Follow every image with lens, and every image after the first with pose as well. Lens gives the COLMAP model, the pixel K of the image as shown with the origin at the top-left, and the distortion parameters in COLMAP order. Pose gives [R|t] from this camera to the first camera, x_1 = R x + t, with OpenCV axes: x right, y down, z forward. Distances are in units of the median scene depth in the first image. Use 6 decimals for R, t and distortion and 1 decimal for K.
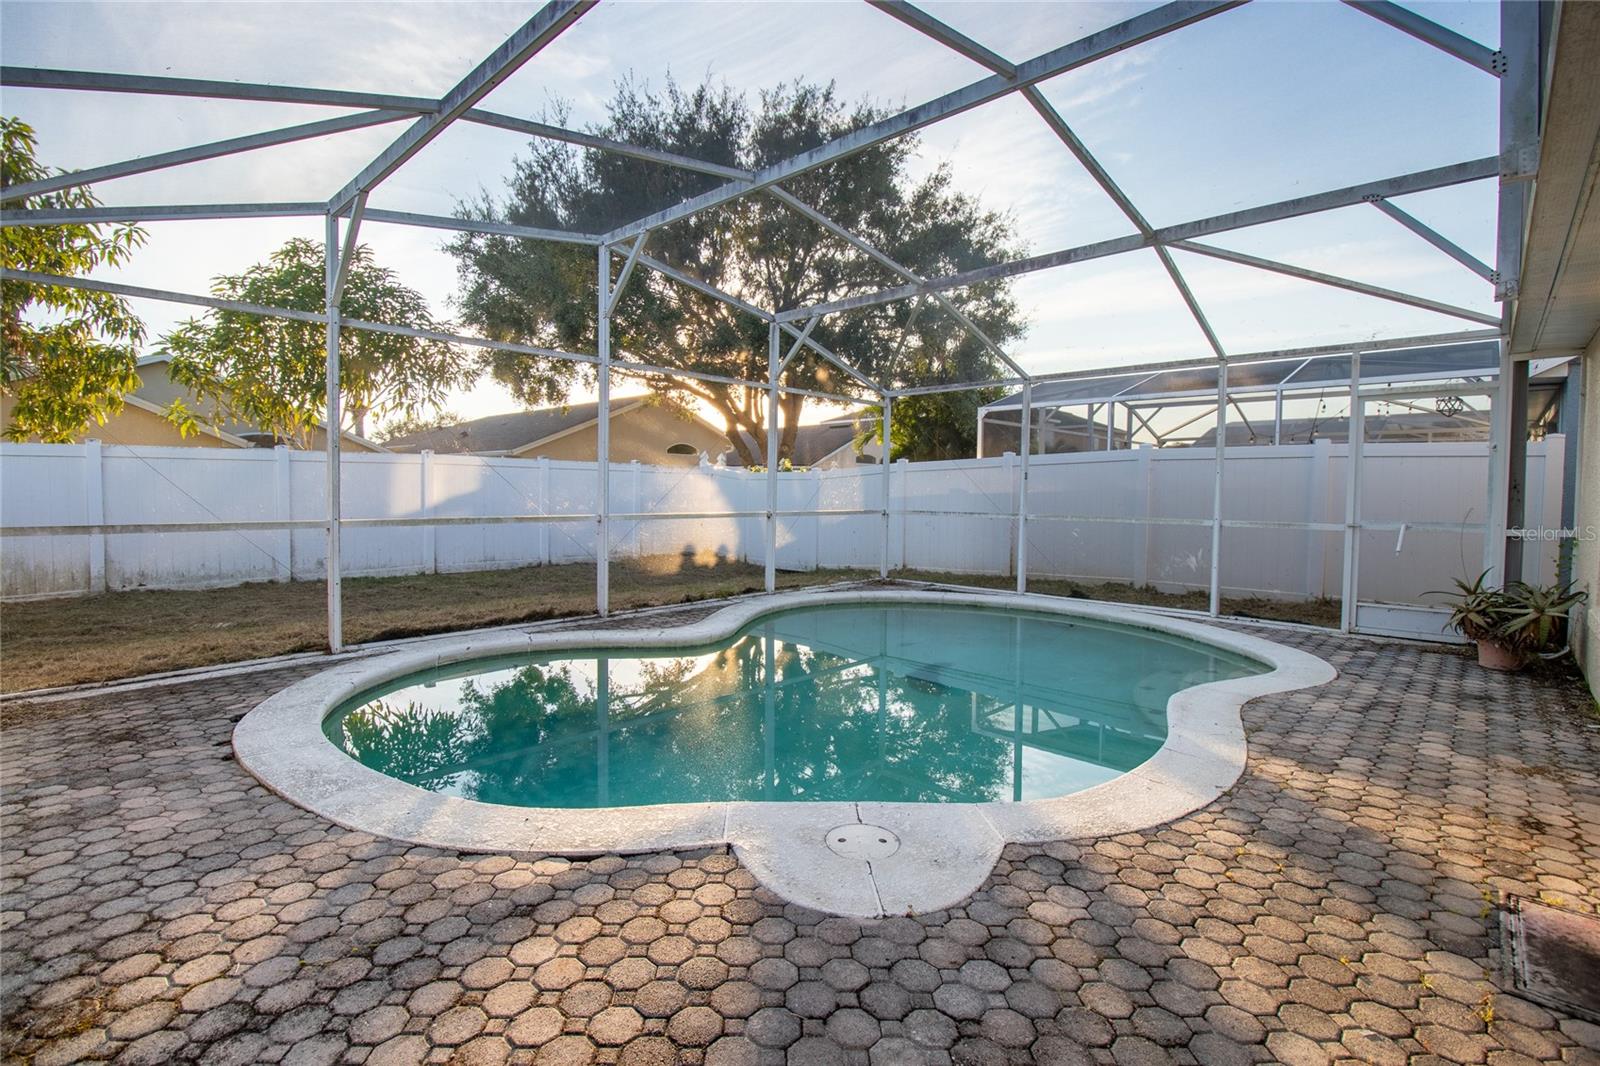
lens RADIAL K [[740.1, 0, 783.5], [0, 740.1, 534.6], [0, 0, 1]] dist [0.001660, -0.016002]
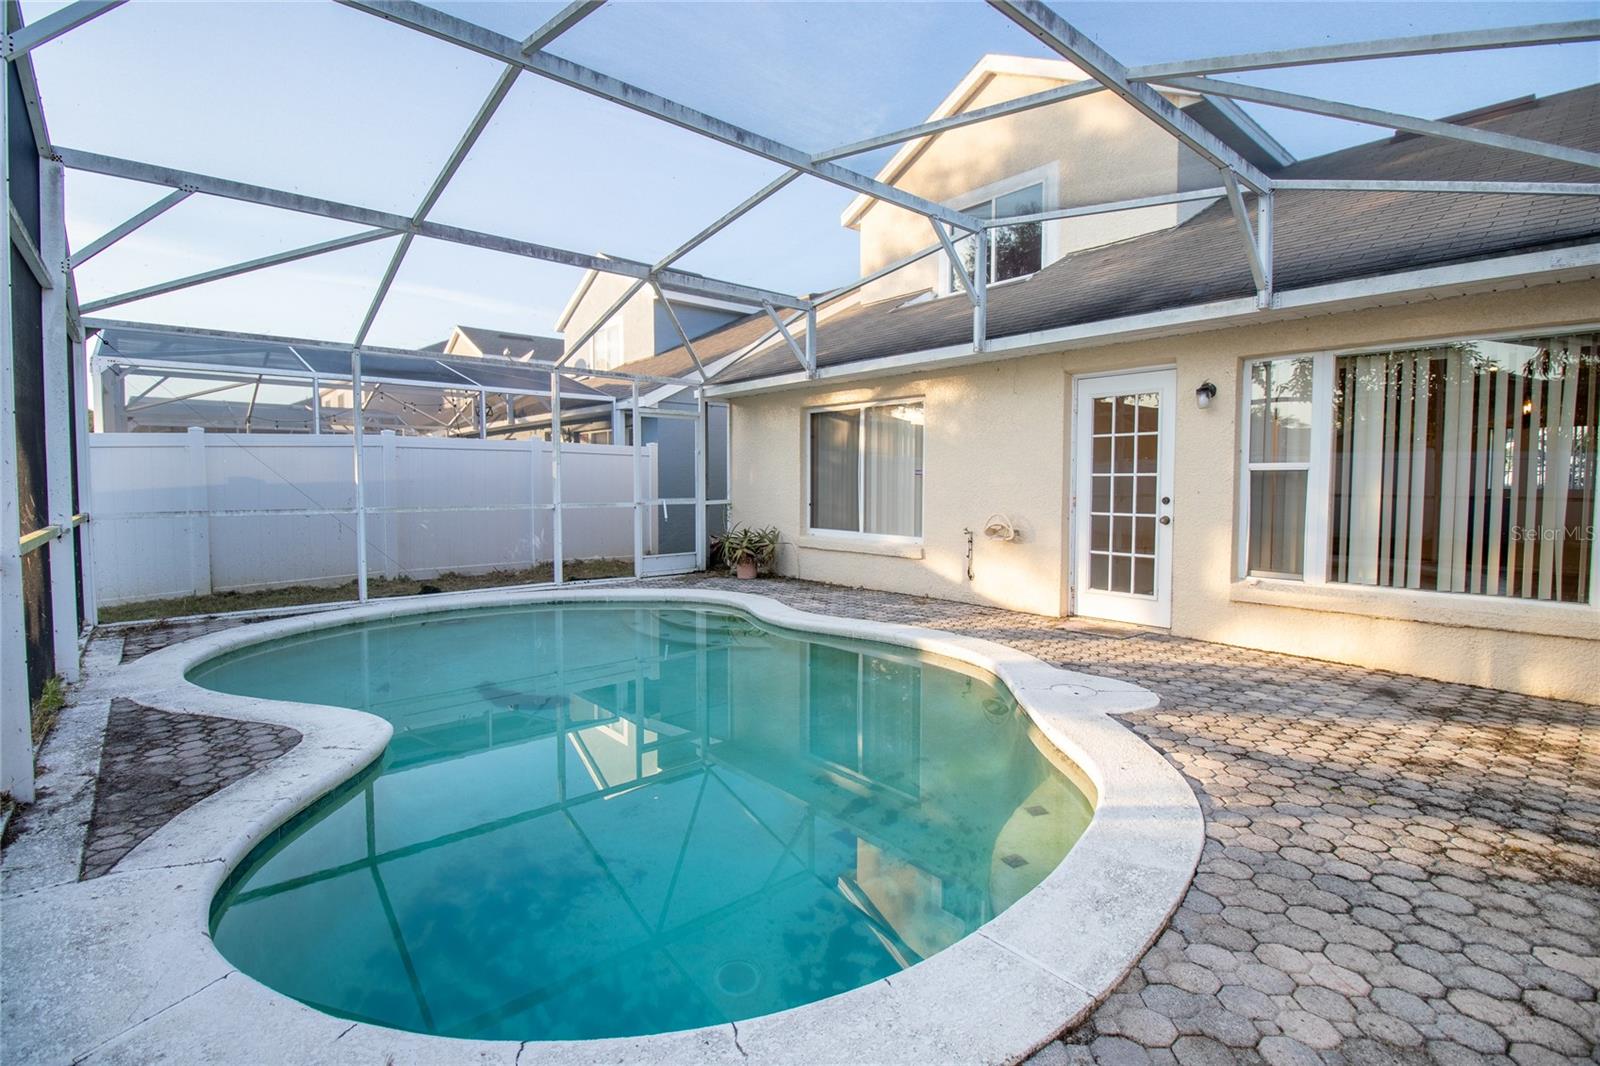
lens RADIAL K [[740.1, 0, 783.5], [0, 740.1, 534.6], [0, 0, 1]] dist [0.001660, -0.016002]
pose [[0.094717, -0.082823, 0.992053, -1.938976], [0.060606, 0.995164, 0.077297, -0.139170], [-0.993658, 0.052803, 0.099278, 1.765289]]
